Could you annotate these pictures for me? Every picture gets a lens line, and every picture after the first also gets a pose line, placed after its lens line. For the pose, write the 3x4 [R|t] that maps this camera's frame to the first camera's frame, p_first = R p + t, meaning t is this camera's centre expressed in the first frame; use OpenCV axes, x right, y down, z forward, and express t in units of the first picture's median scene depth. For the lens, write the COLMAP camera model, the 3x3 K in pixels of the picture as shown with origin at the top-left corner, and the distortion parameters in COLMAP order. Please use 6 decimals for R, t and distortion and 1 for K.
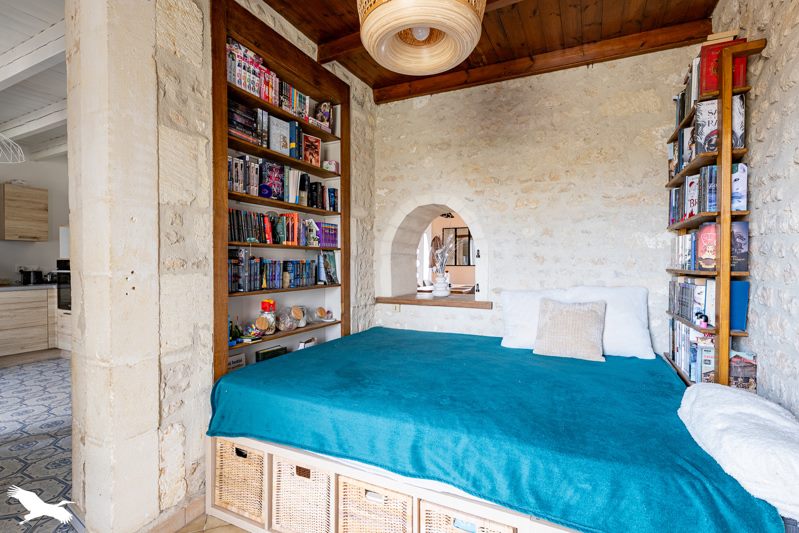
lens RADIAL K [[377.2, 0, 399.2], [0, 377.2, 265.8], [0, 0, 1]] dist [0.000141, -0.000046]
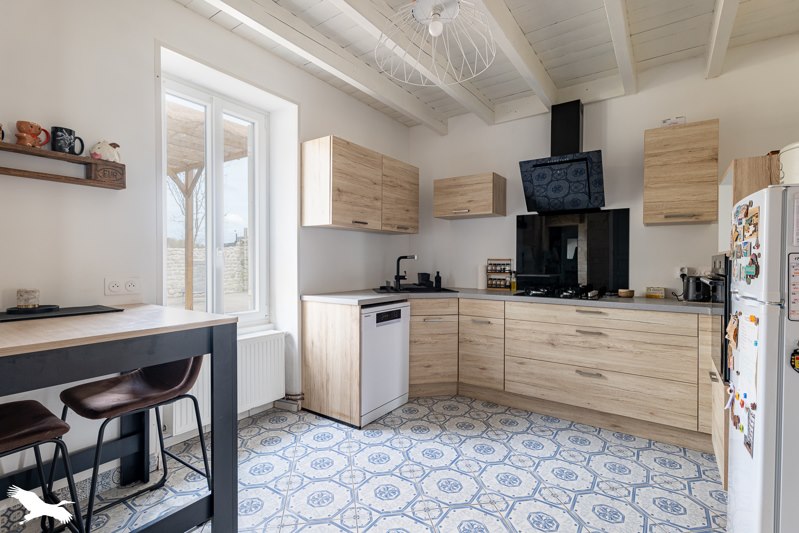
lens RADIAL K [[377.2, 0, 399.8], [0, 377.2, 263.1], [0, 0, 1]] dist [0.000141, -0.000046]
pose [[-0.149673, 0.006522, -0.988714, -0.372550], [-0.008082, 0.999937, 0.007819, -0.006450], [0.988703, 0.009162, -0.149611, 0.680014]]
